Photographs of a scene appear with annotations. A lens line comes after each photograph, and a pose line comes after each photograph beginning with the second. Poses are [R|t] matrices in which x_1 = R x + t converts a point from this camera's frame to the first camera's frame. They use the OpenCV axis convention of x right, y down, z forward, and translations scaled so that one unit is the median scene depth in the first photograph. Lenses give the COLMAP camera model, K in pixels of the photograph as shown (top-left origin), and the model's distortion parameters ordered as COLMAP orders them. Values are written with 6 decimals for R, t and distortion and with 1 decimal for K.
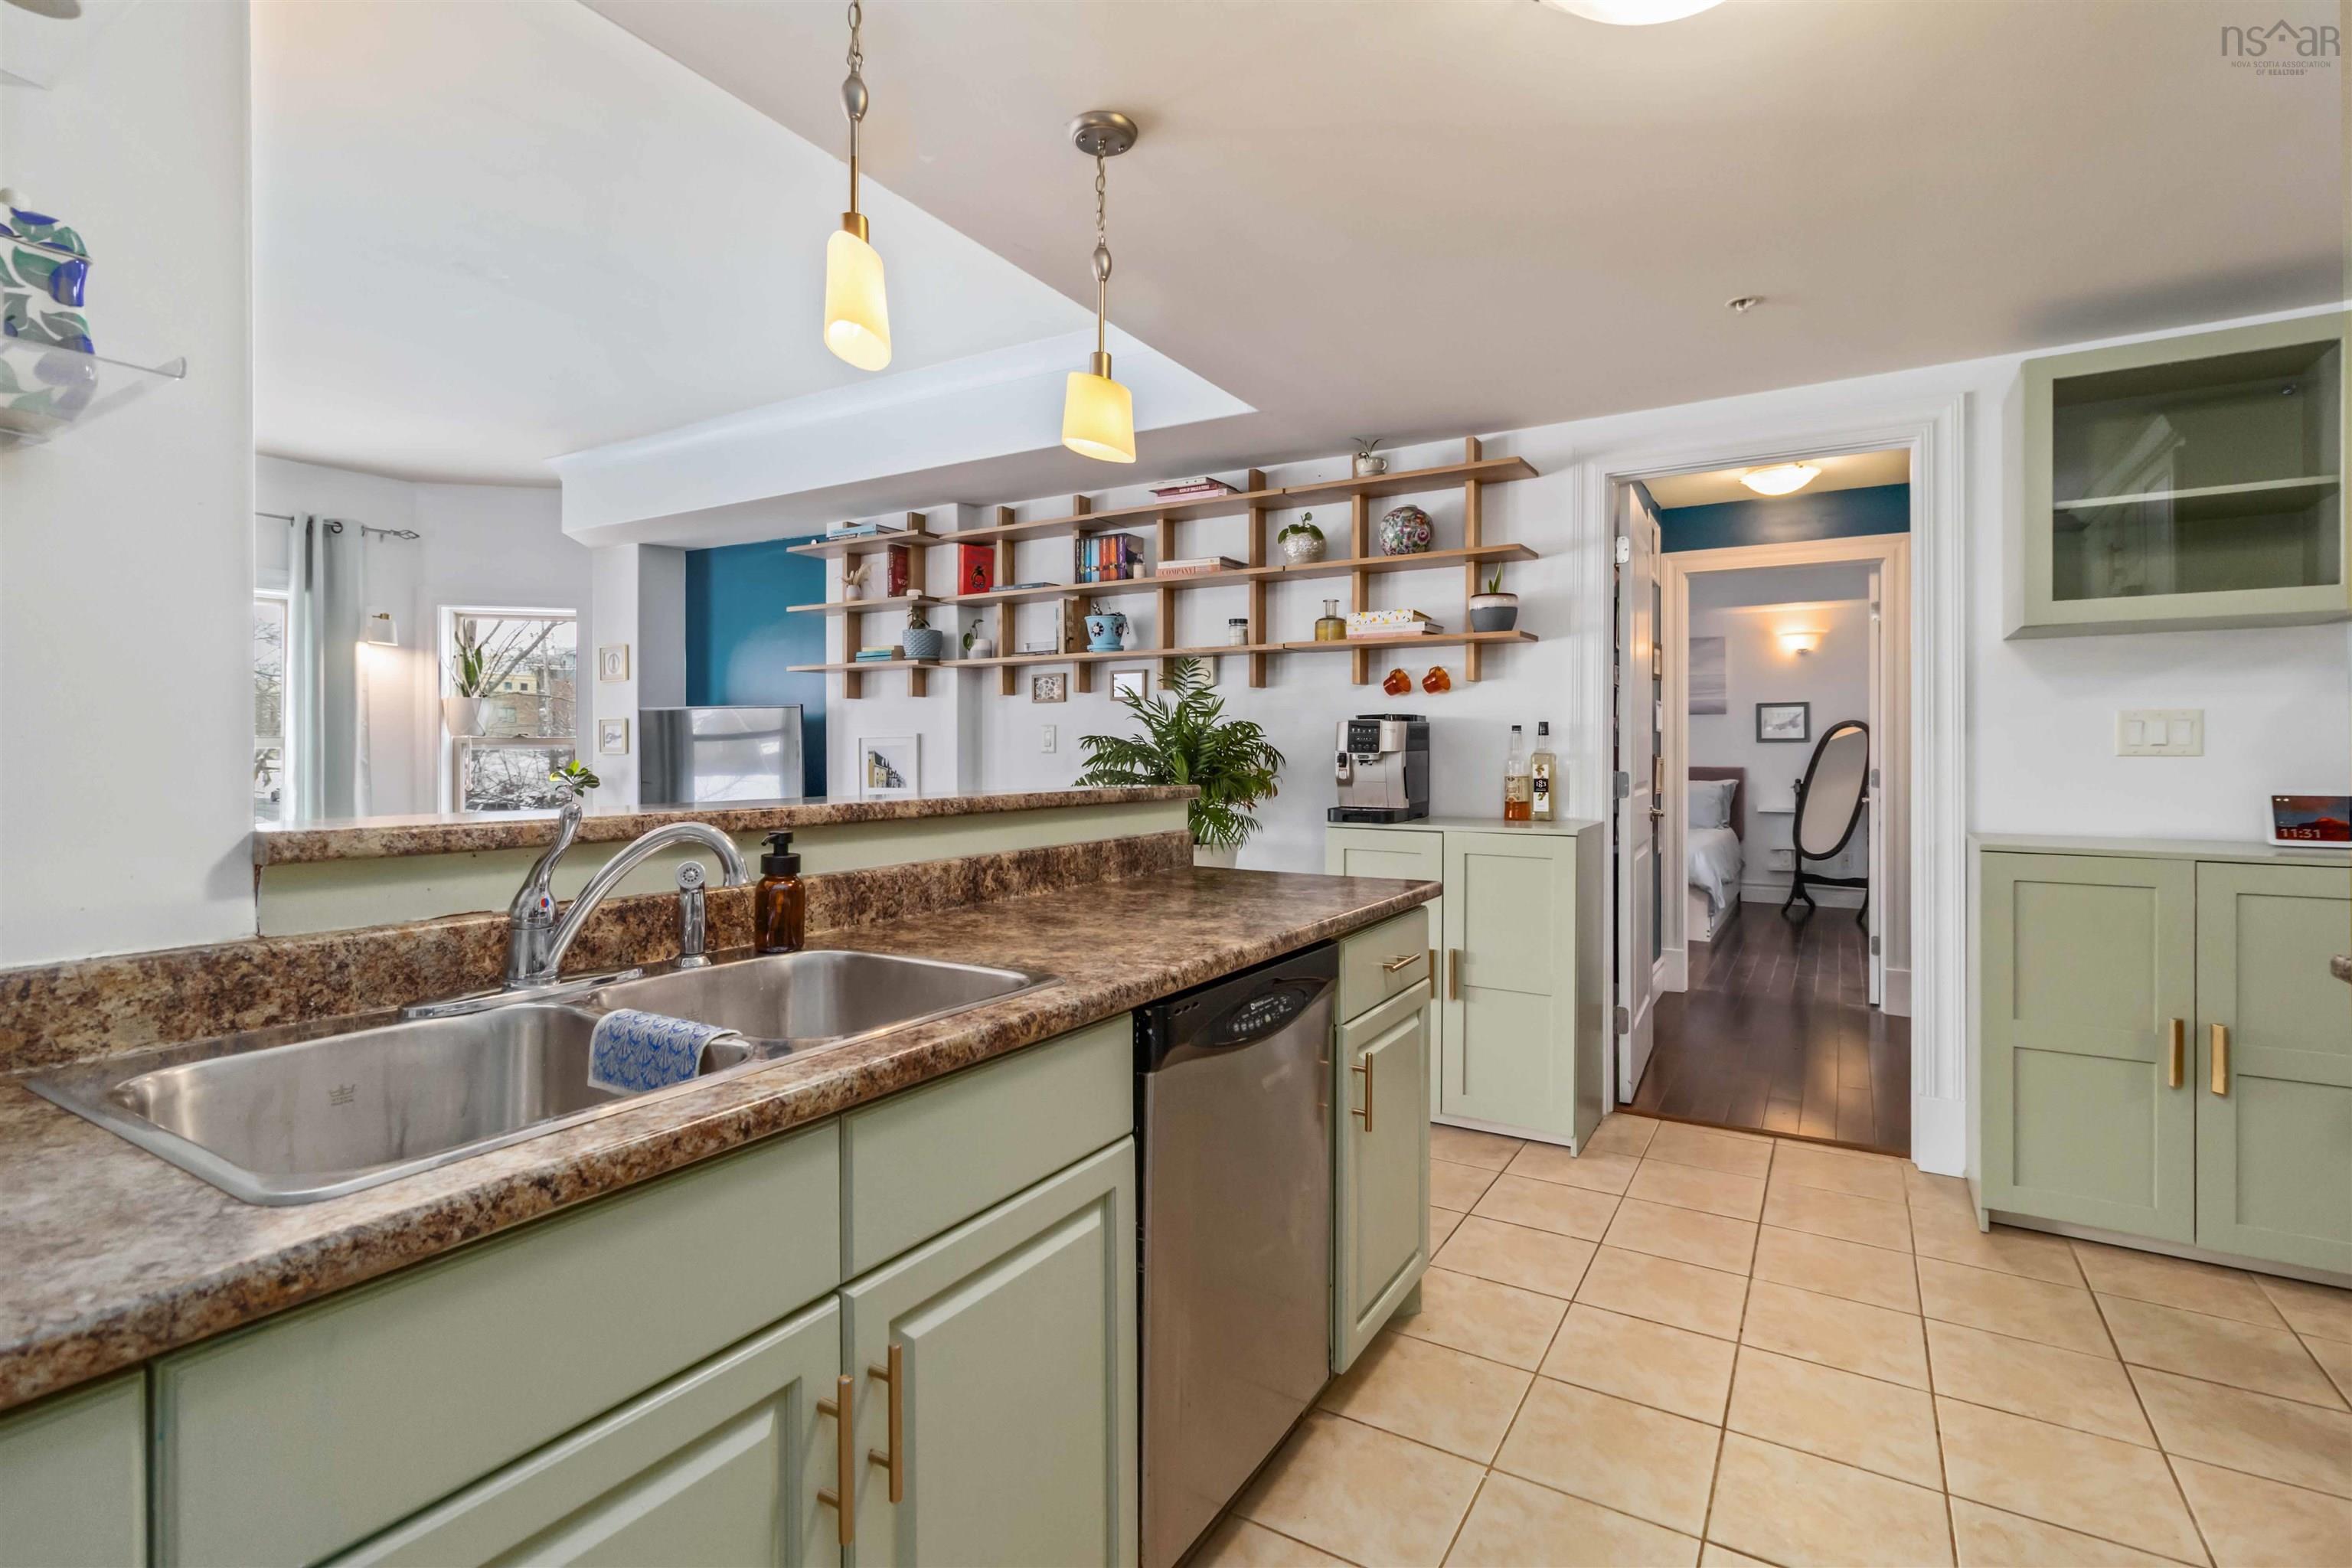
lens RADIAL K [[1094.3, 0, 1176.3], [0, 1094.3, 751.5], [0, 0, 1]] dist [0.002365, 0.000772]
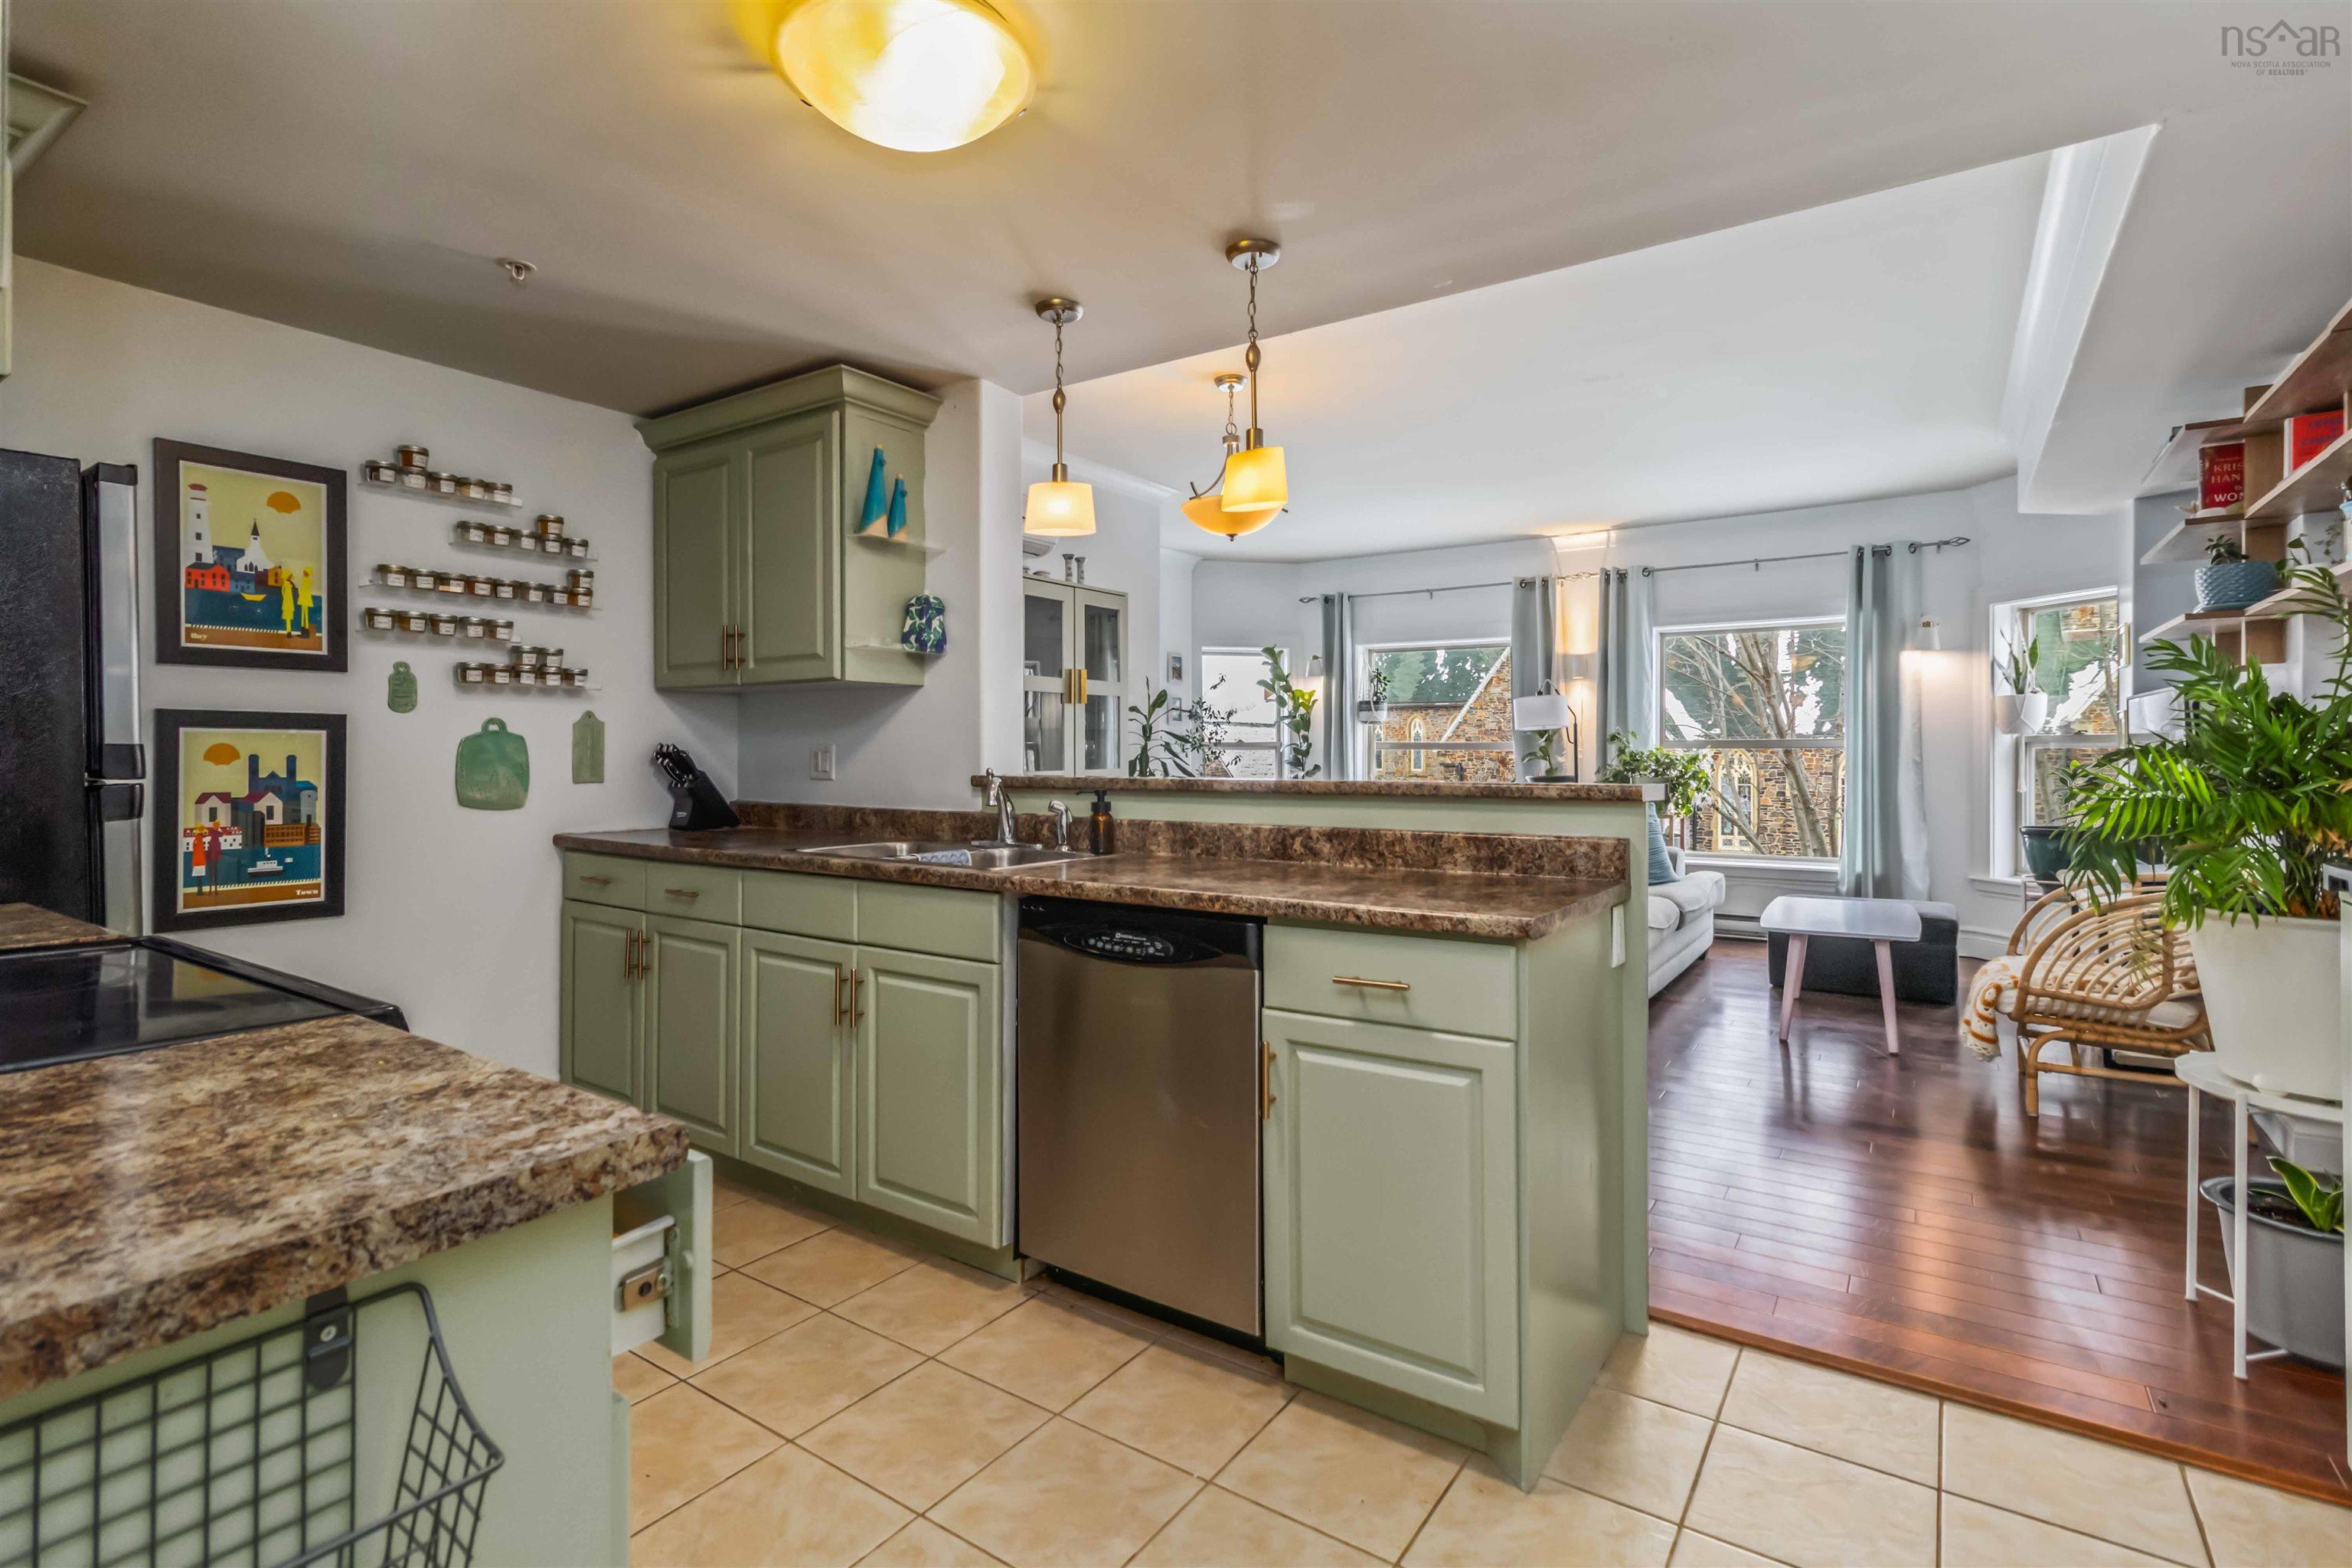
lens RADIAL K [[1110.3, 0, 1169.1], [0, 1110.3, 753.4], [0, 0, 1]] dist [0.000700, 0.000816]
pose [[-0.063042, -0.001320, -0.998010, 0.770532], [0.000811, 0.999999, -0.001374, 0.006956], [0.998011, -0.000896, -0.063041, 0.624073]]
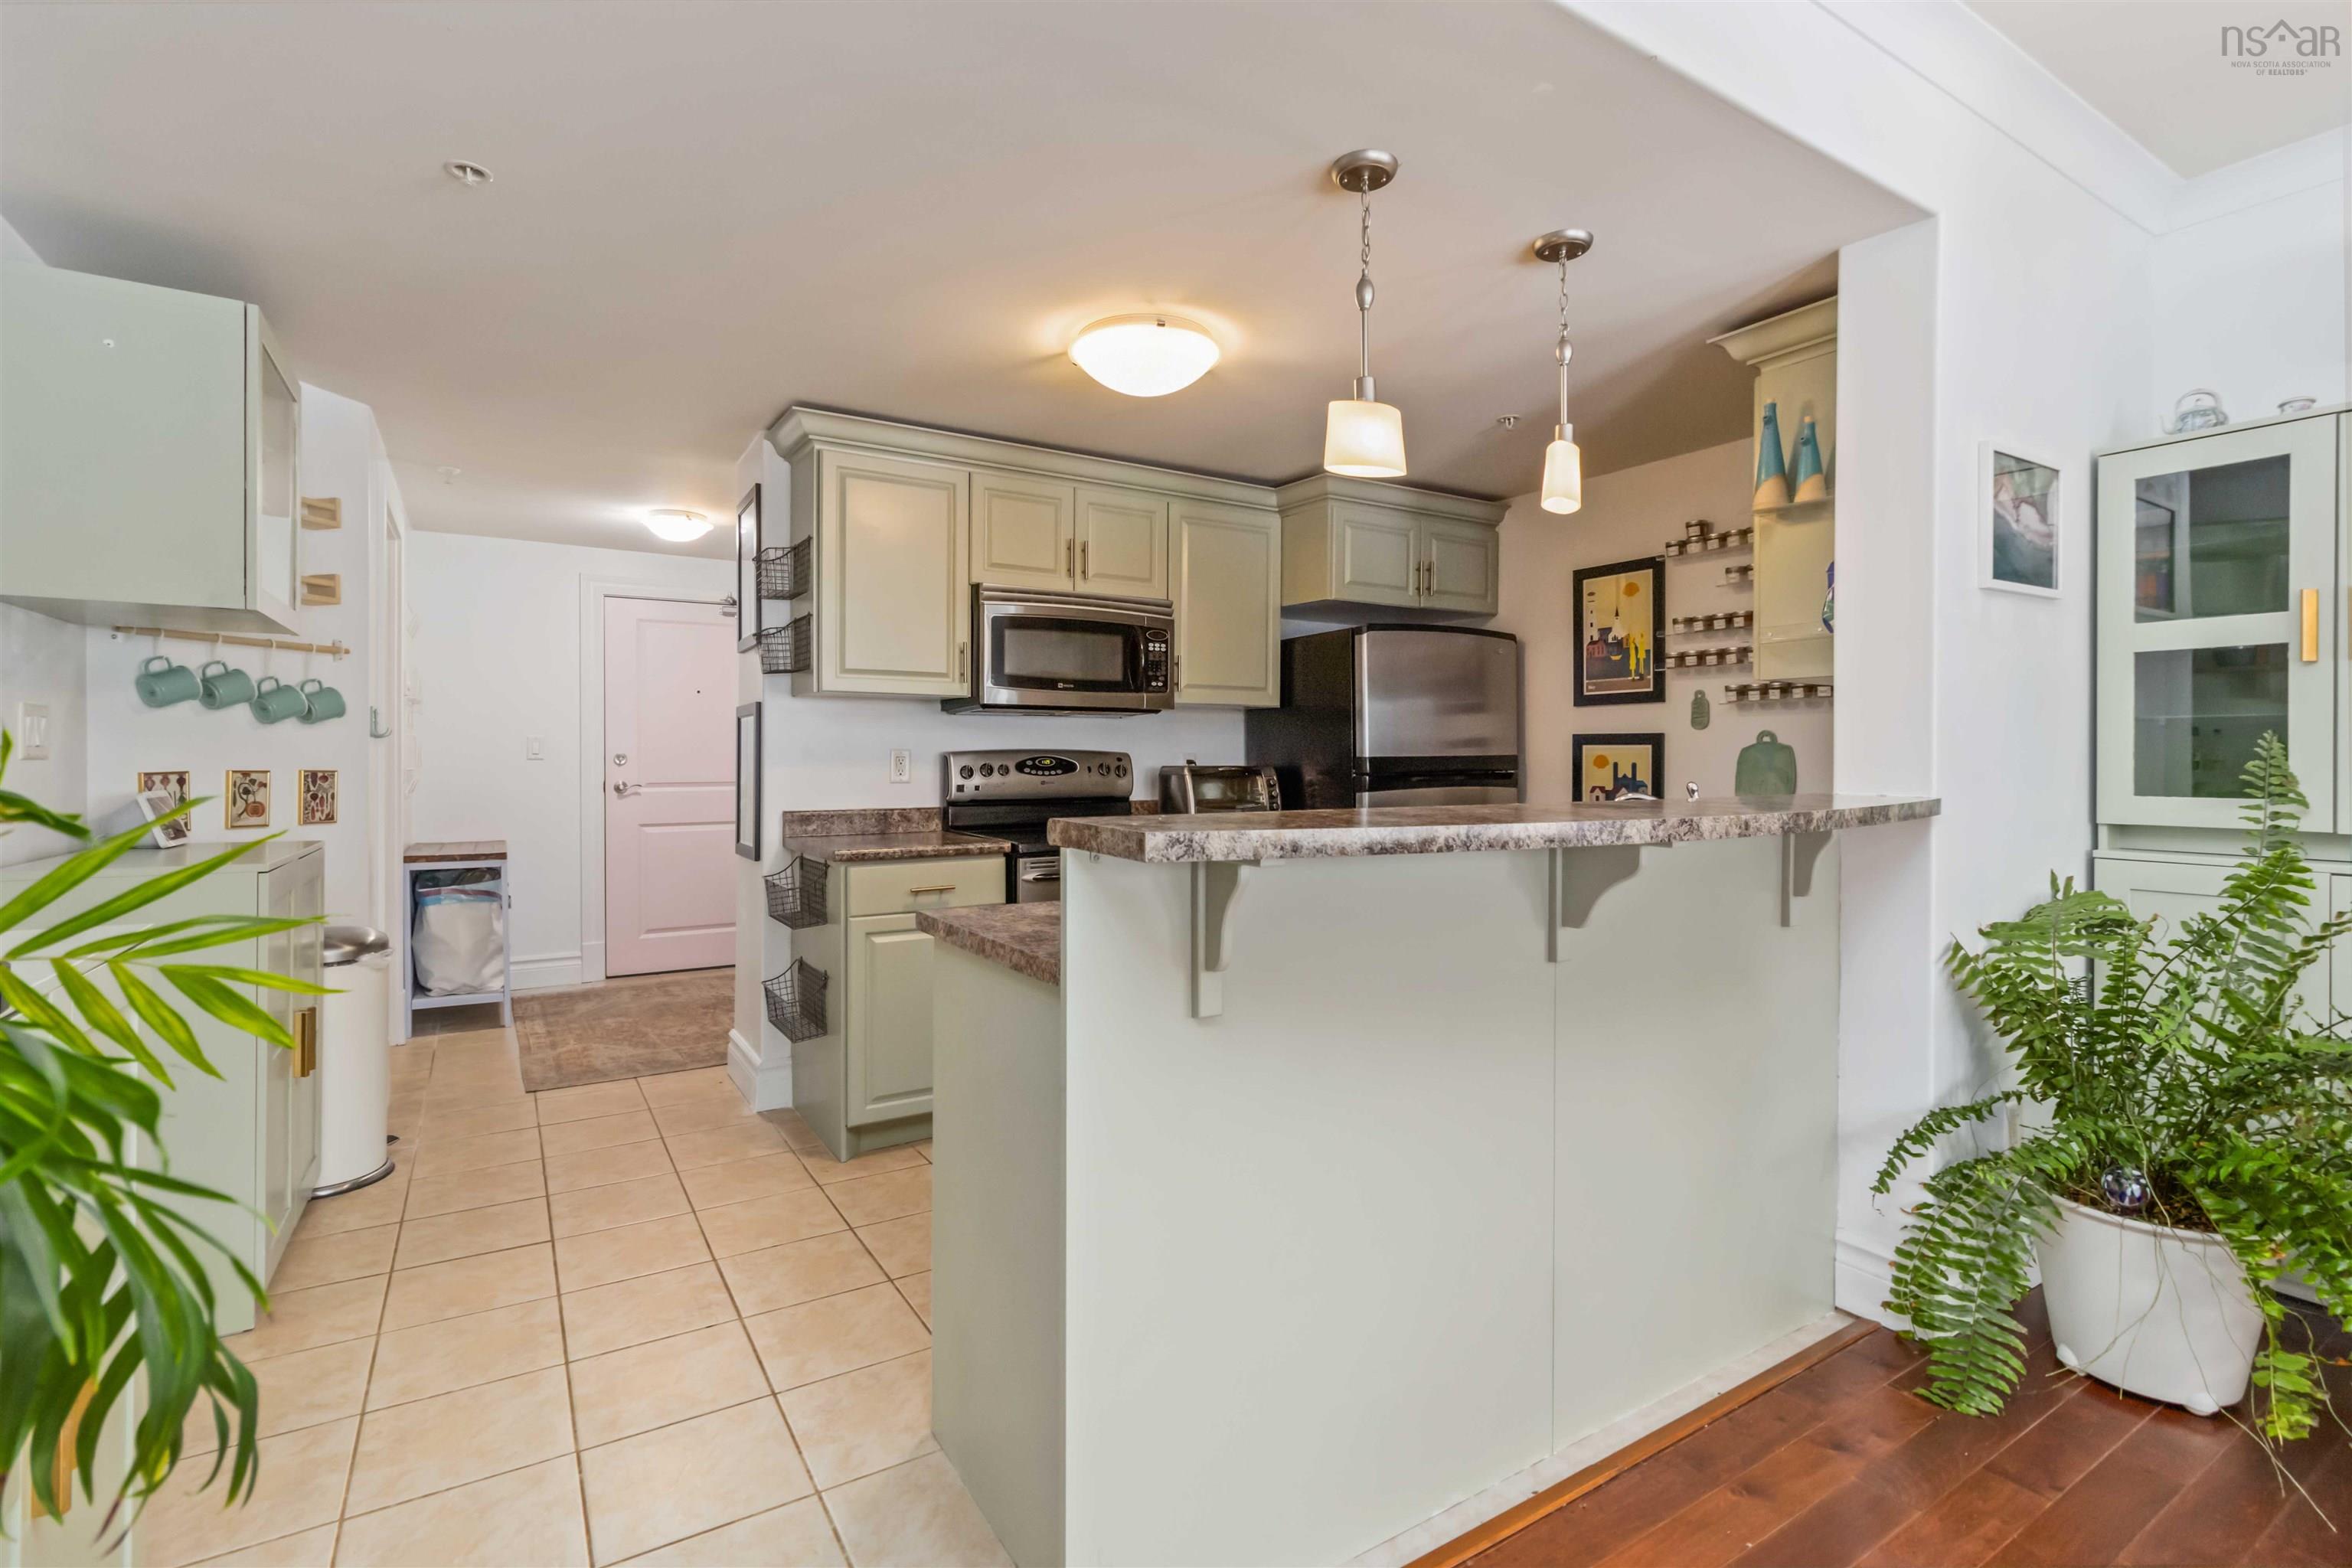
lens RADIAL K [[1084.8, 0, 1175.8], [0, 1084.8, 767.4], [0, 0, 1]] dist [0.000282, 0.000737]
pose [[-0.894715, -0.005369, 0.446605, -0.237859], [-0.001728, 0.999962, 0.008560, 0.001764], [-0.446634, 0.006886, -0.894690, 1.281824]]
